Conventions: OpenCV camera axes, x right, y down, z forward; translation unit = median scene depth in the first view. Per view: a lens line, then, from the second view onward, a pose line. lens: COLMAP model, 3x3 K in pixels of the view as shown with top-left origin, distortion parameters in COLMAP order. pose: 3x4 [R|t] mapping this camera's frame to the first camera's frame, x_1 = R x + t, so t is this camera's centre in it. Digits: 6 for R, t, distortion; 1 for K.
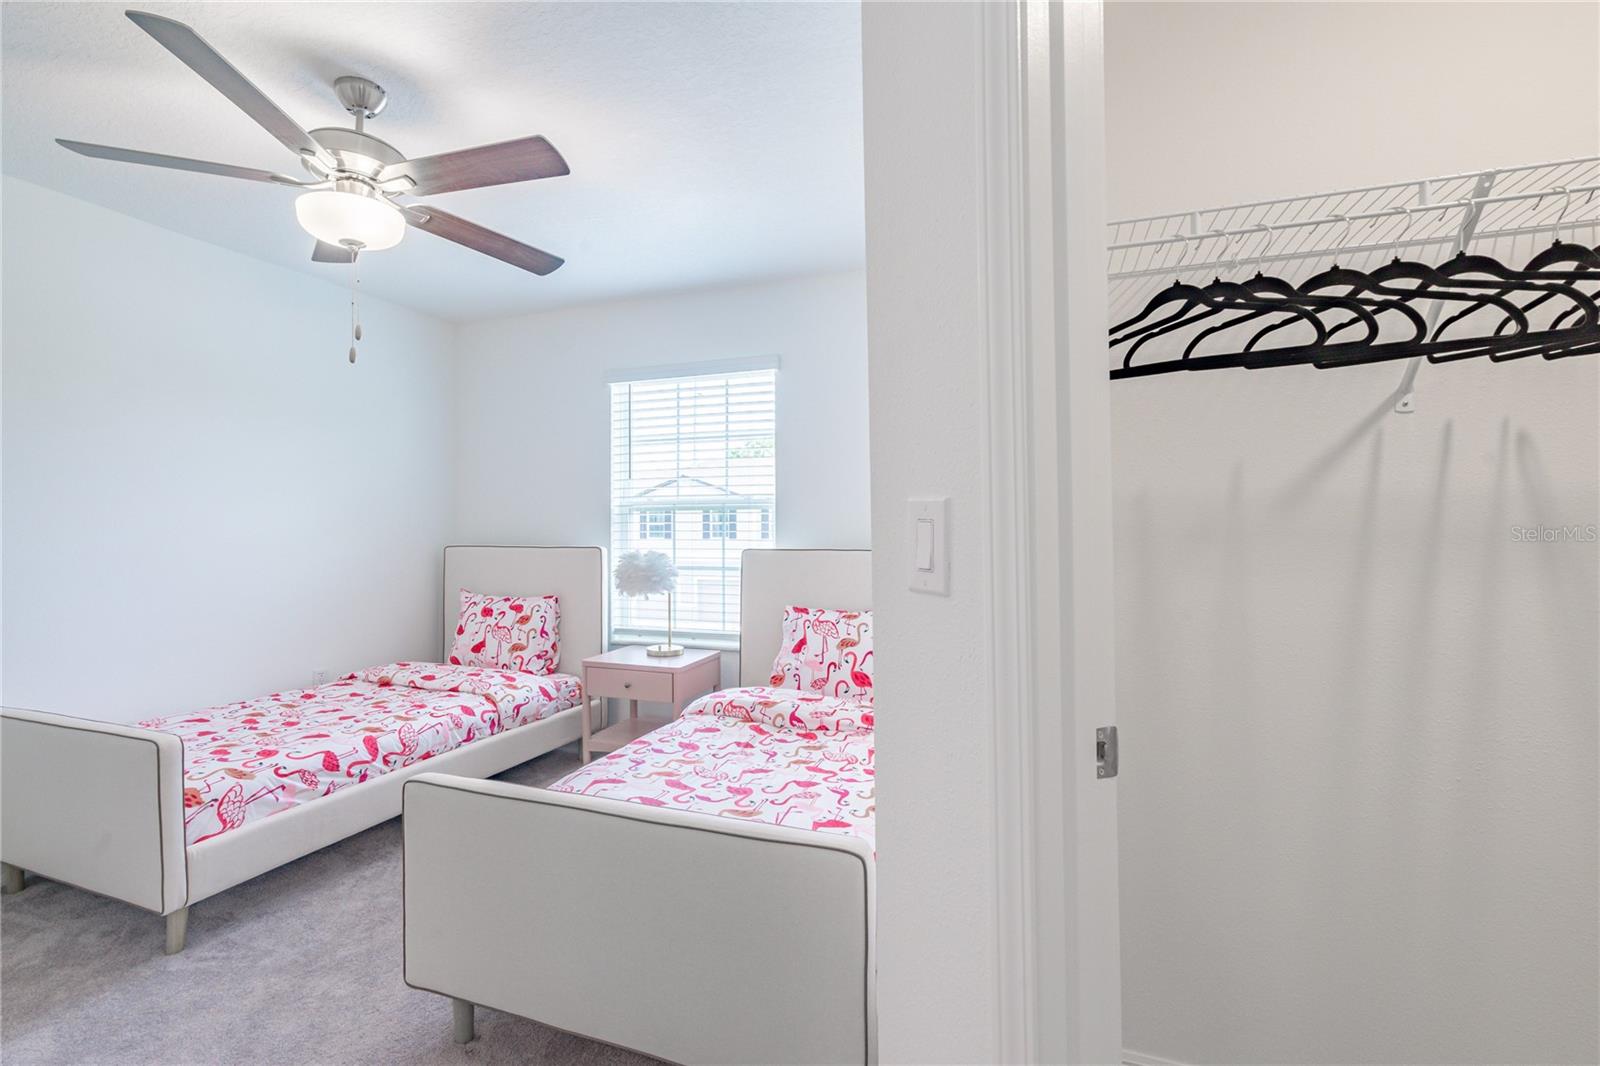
lens RADIAL K [[722.0, 0, 800.2], [0, 722.0, 522.7], [0, 0, 1]] dist [0.003341, 0.000819]
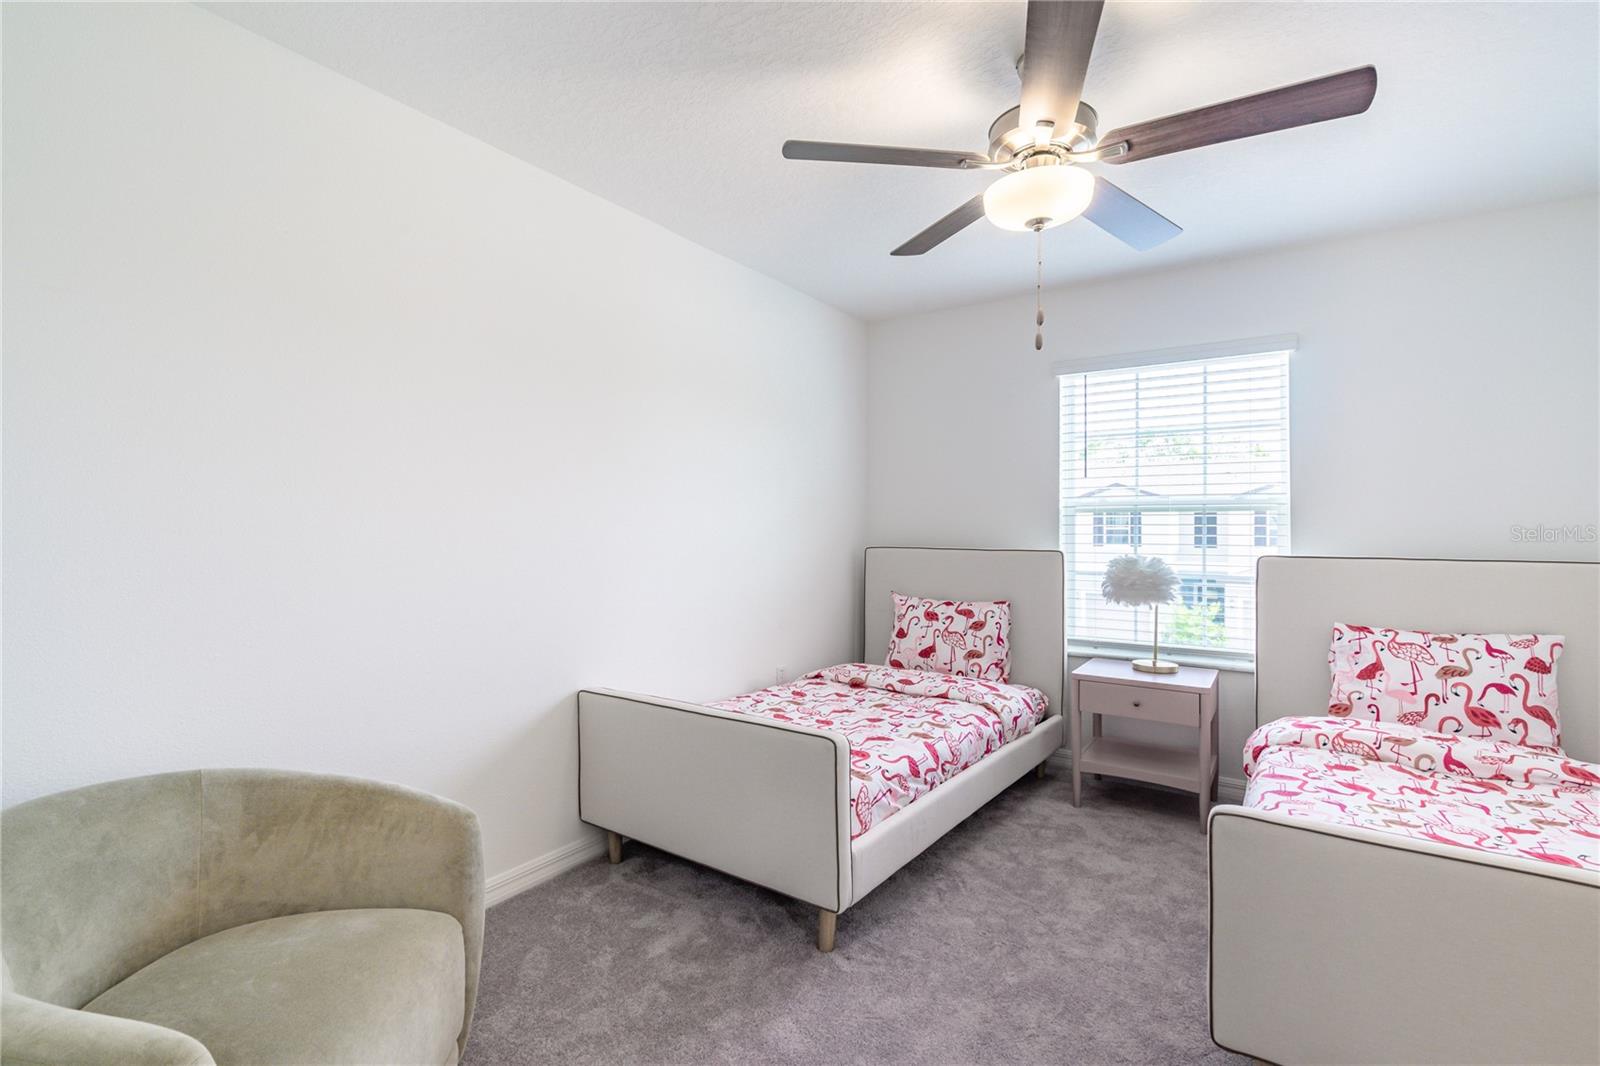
lens RADIAL K [[722.0, 0, 770.6], [0, 722.0, 526.6], [0, 0, 1]] dist [0.003341, 0.000819]
pose [[0.973082, 0.009068, -0.230279, -0.493084], [-0.009506, 0.999955, -0.000790, 0.007750], [0.230261, 0.002958, 0.973124, 0.008507]]
